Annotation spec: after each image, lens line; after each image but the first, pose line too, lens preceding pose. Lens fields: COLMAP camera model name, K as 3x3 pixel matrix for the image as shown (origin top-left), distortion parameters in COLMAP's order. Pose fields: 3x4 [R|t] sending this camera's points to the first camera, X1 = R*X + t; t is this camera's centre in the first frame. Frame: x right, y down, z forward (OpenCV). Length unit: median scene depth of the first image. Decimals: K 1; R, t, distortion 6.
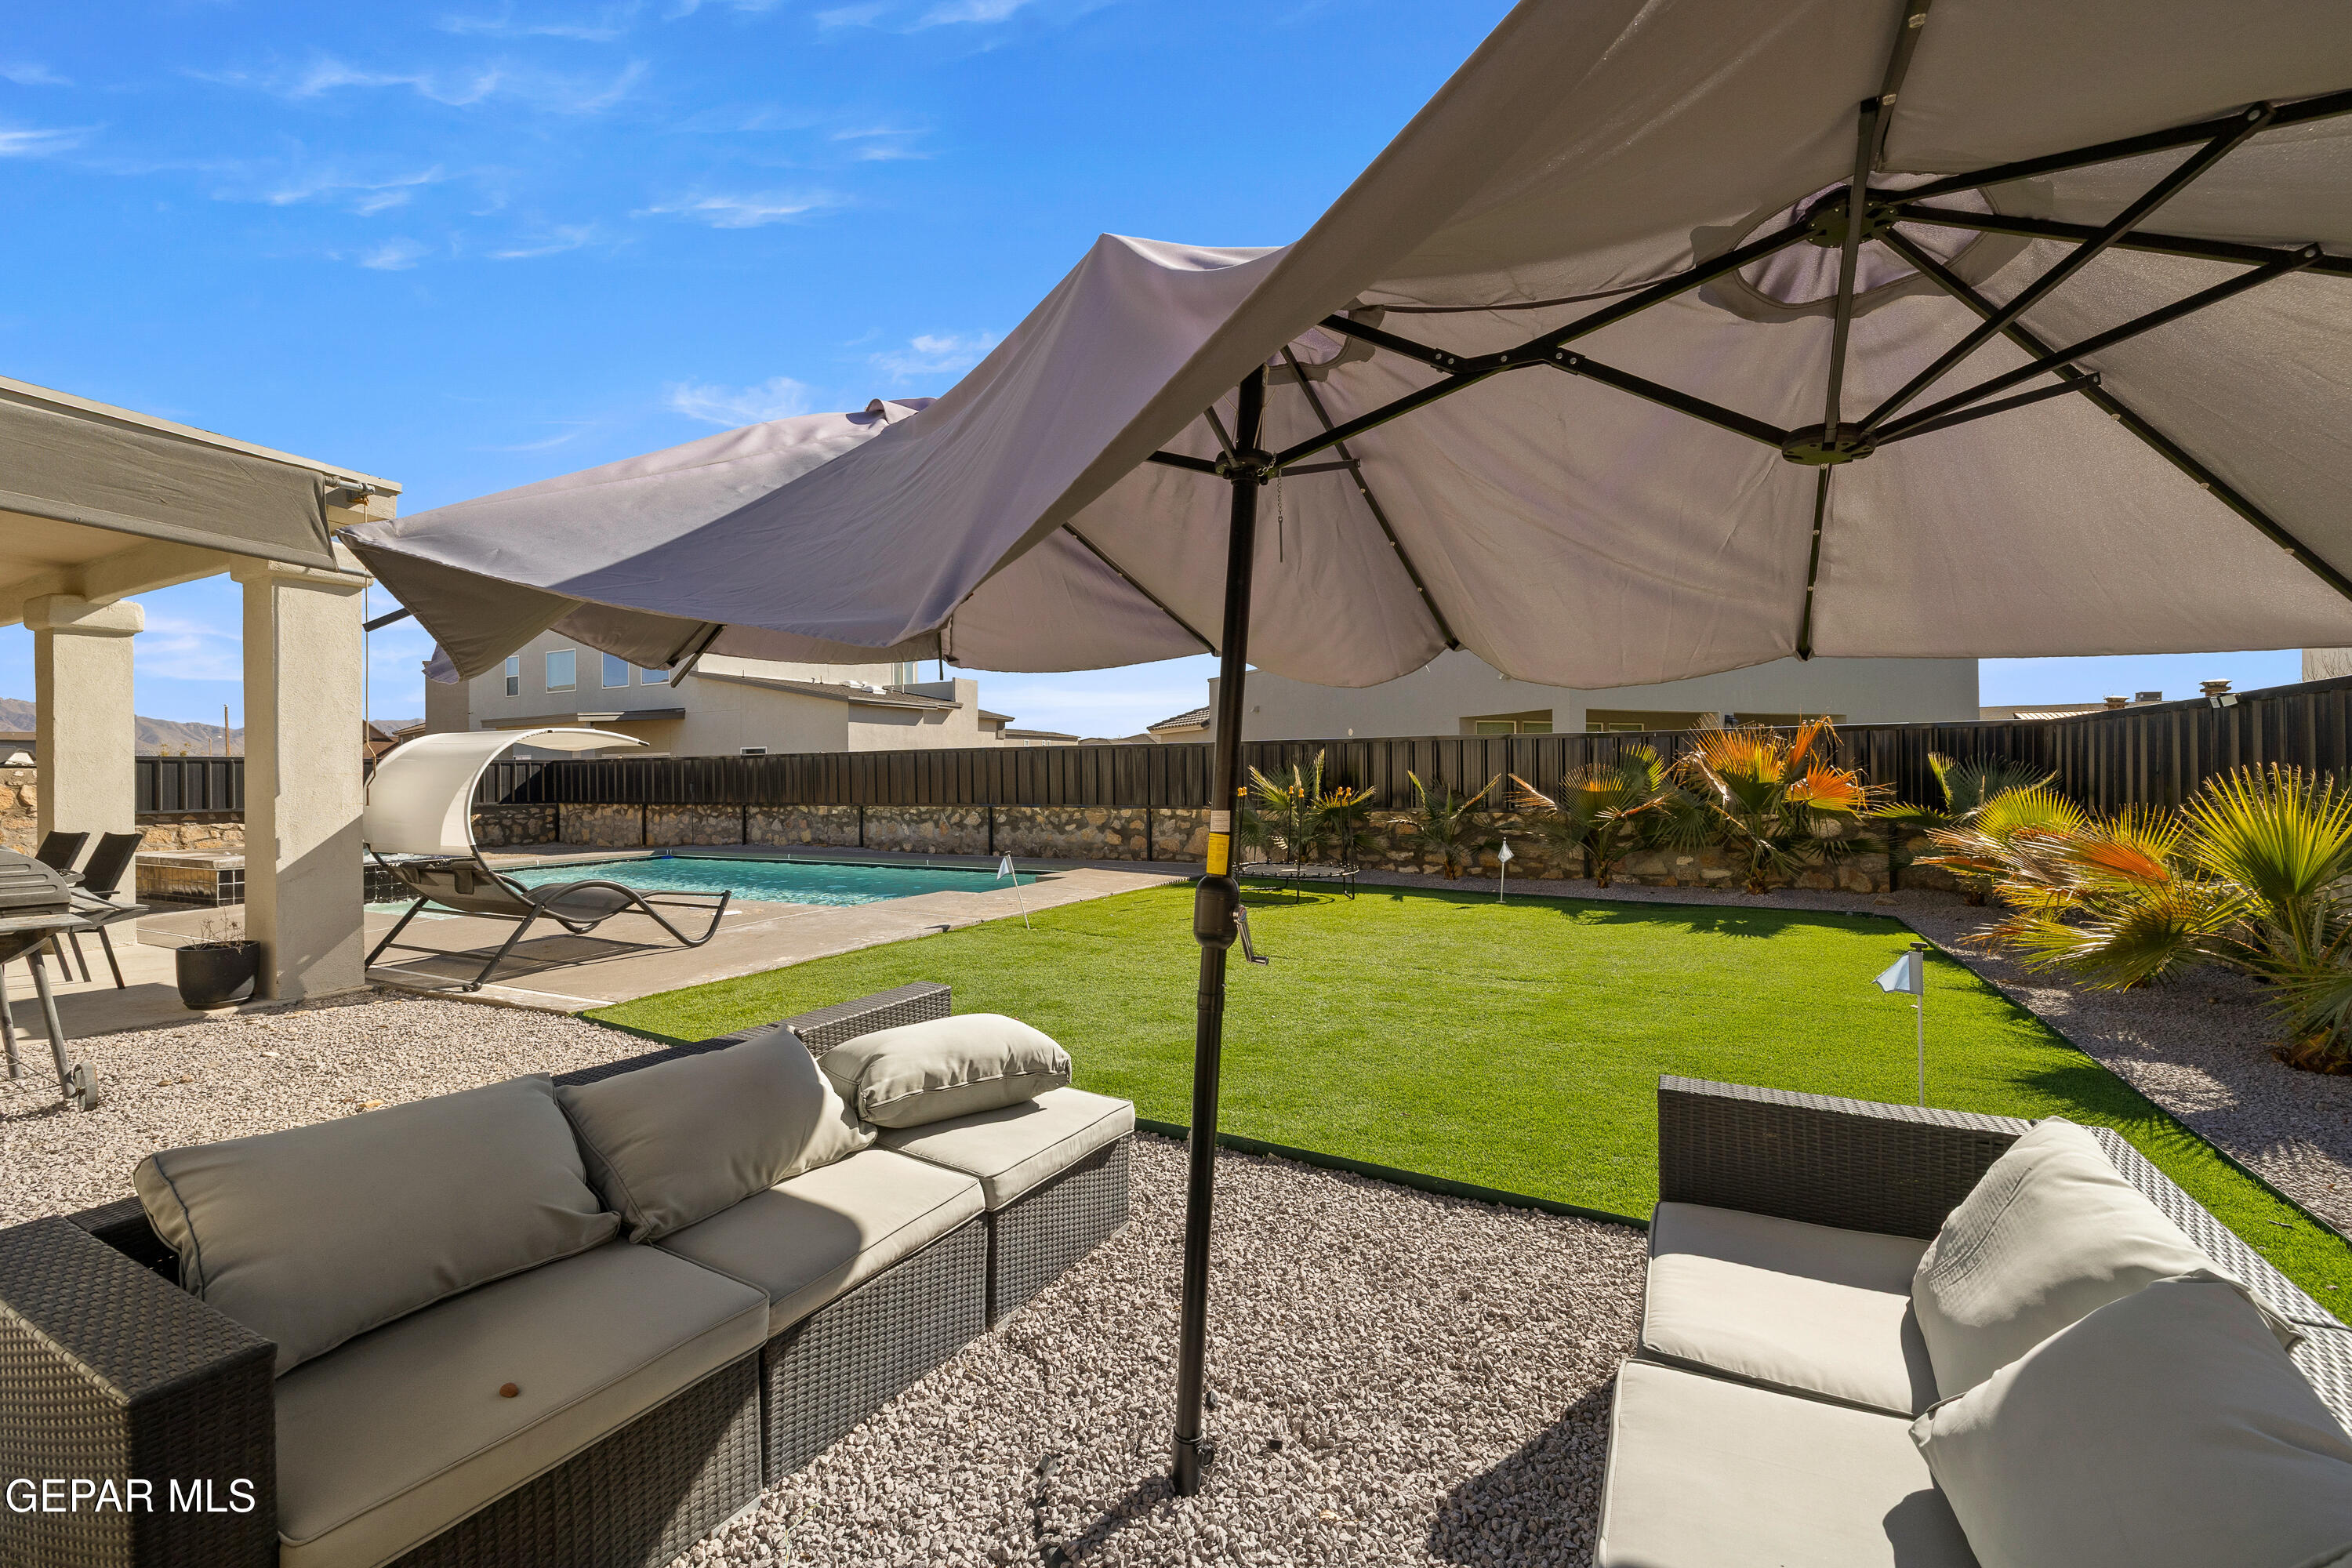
lens RADIAL K [[995.1, 0, 1176.0], [0, 995.1, 784.0], [0, 0, 1]] dist [-0.000702, -0.000027]
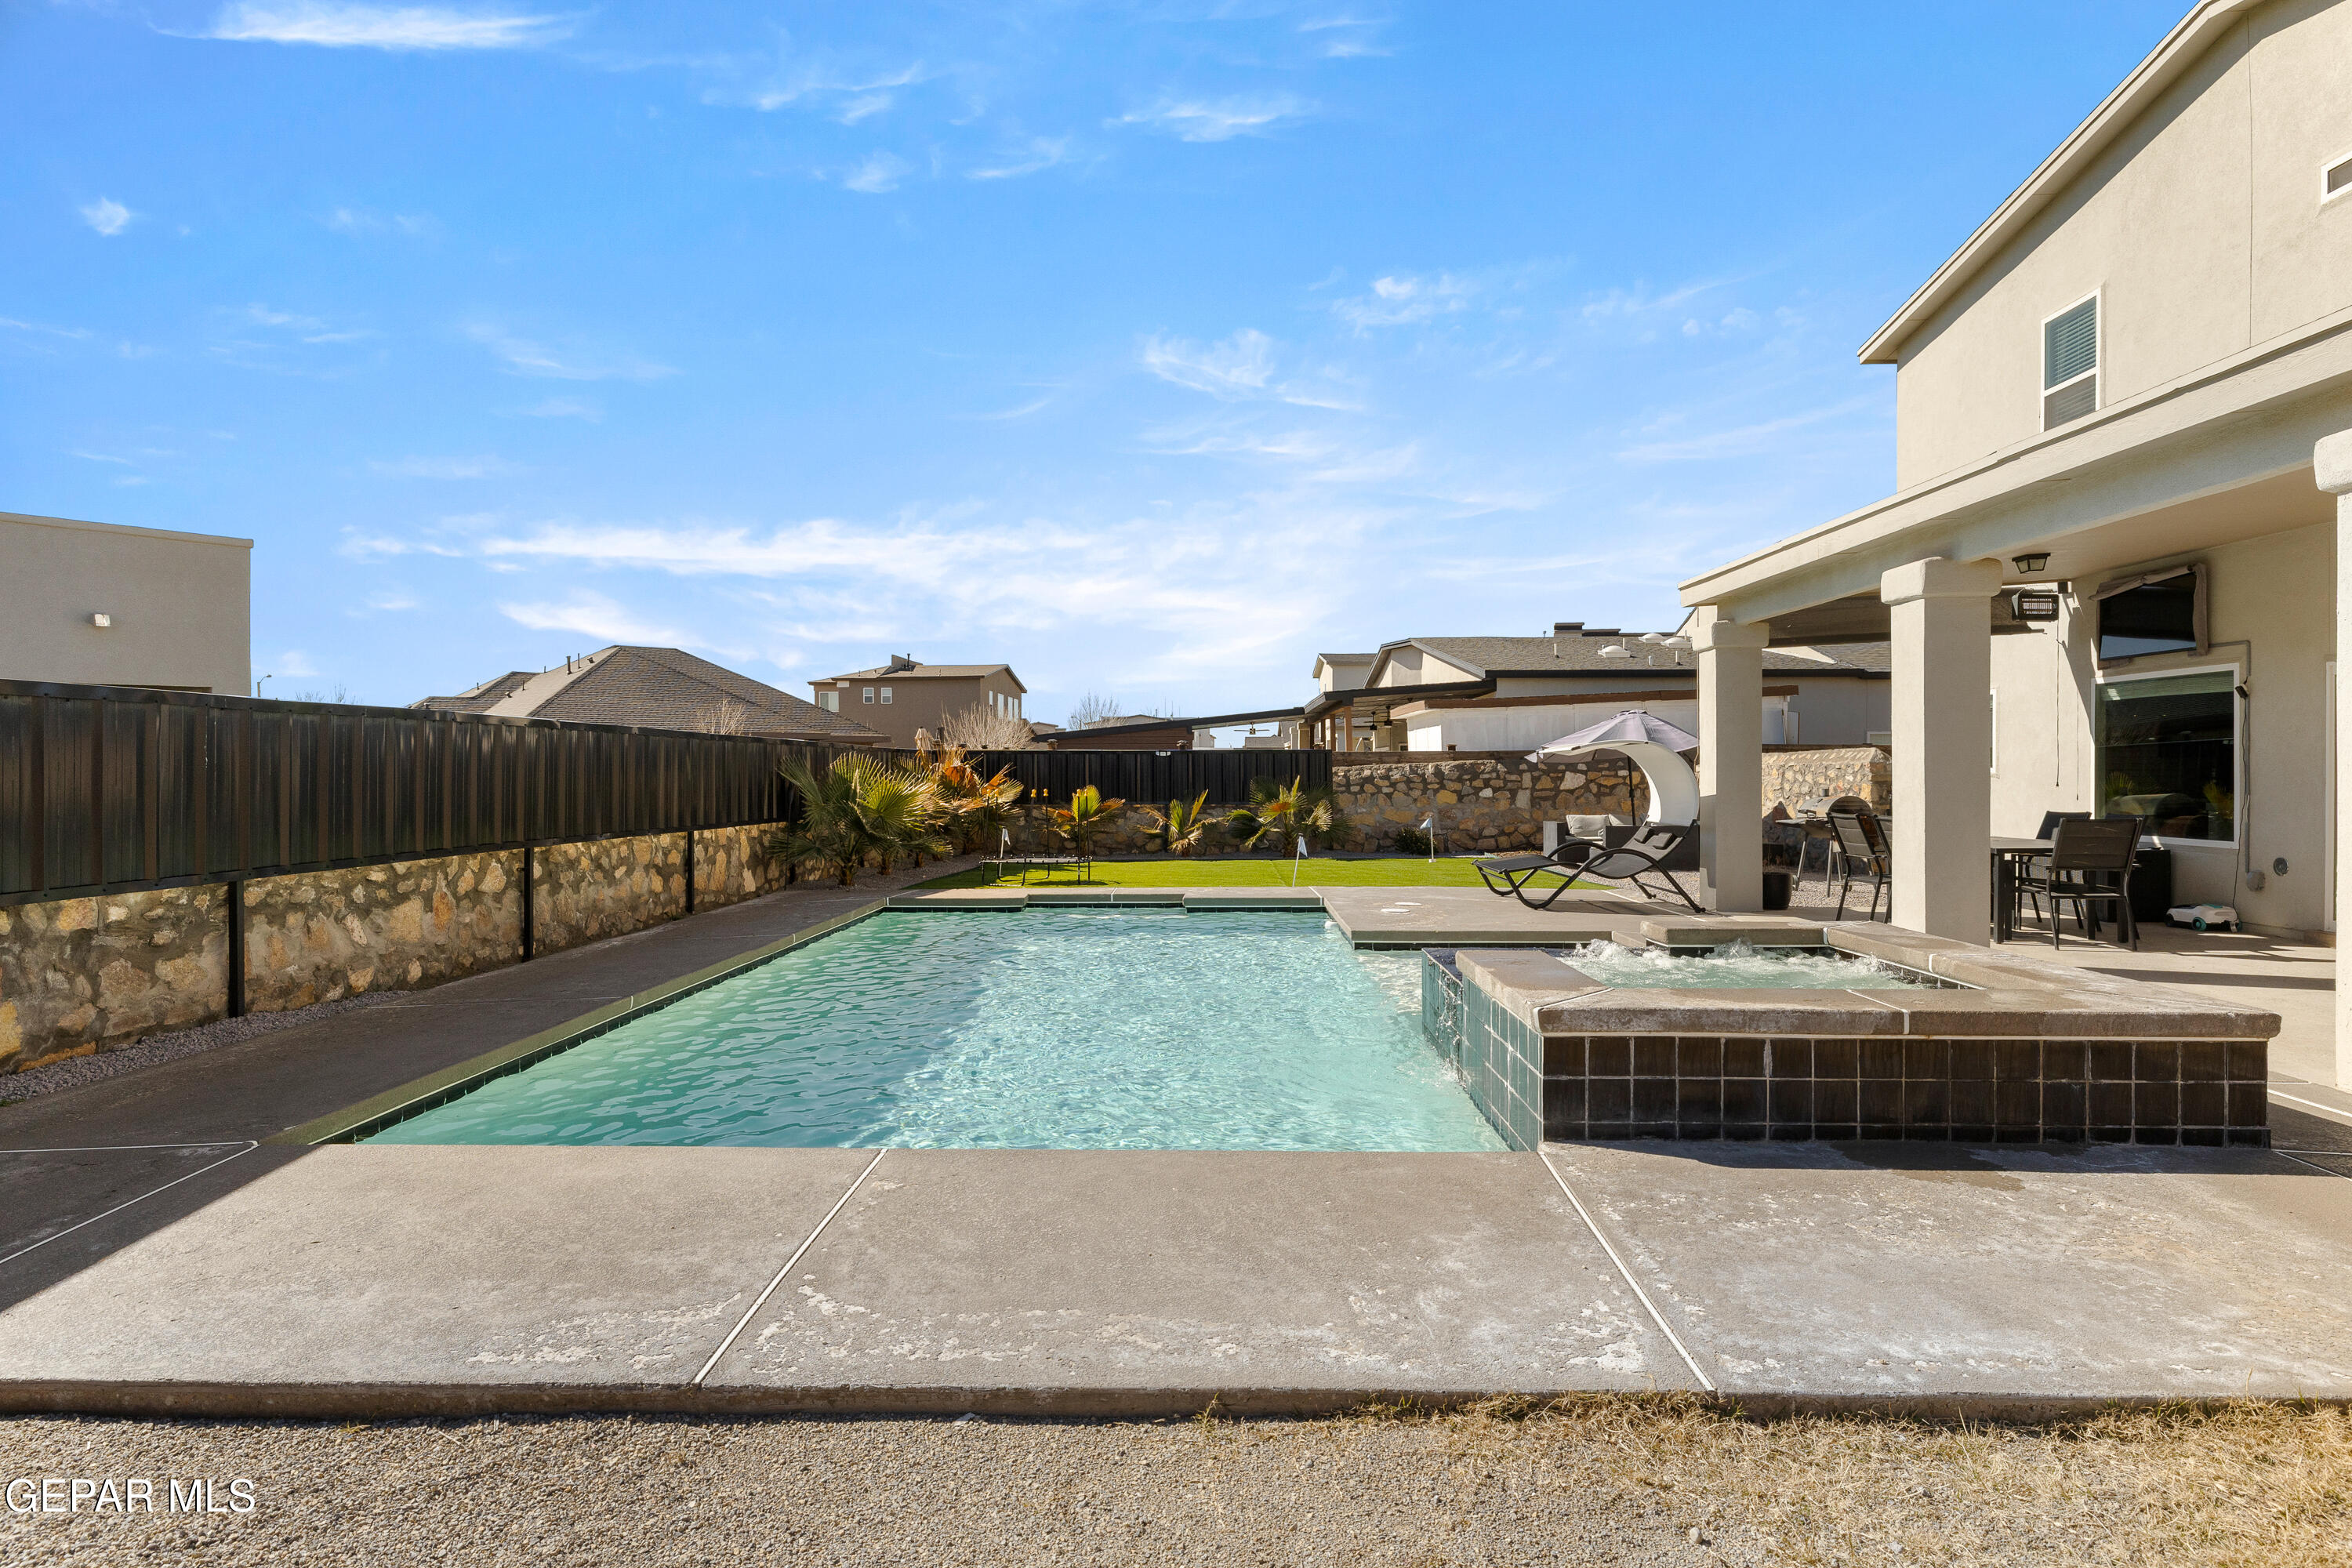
lens RADIAL K [[1311.5, 0, 1176.0], [0, 1311.5, 784.0], [0, 0, 1]] dist [-0.002151, -0.000092]
pose [[-0.450598, 0.004543, 0.892715, -0.837270], [0.017013, 0.999849, 0.003499, -0.003566], [-0.892565, 0.016764, -0.450608, 0.966419]]
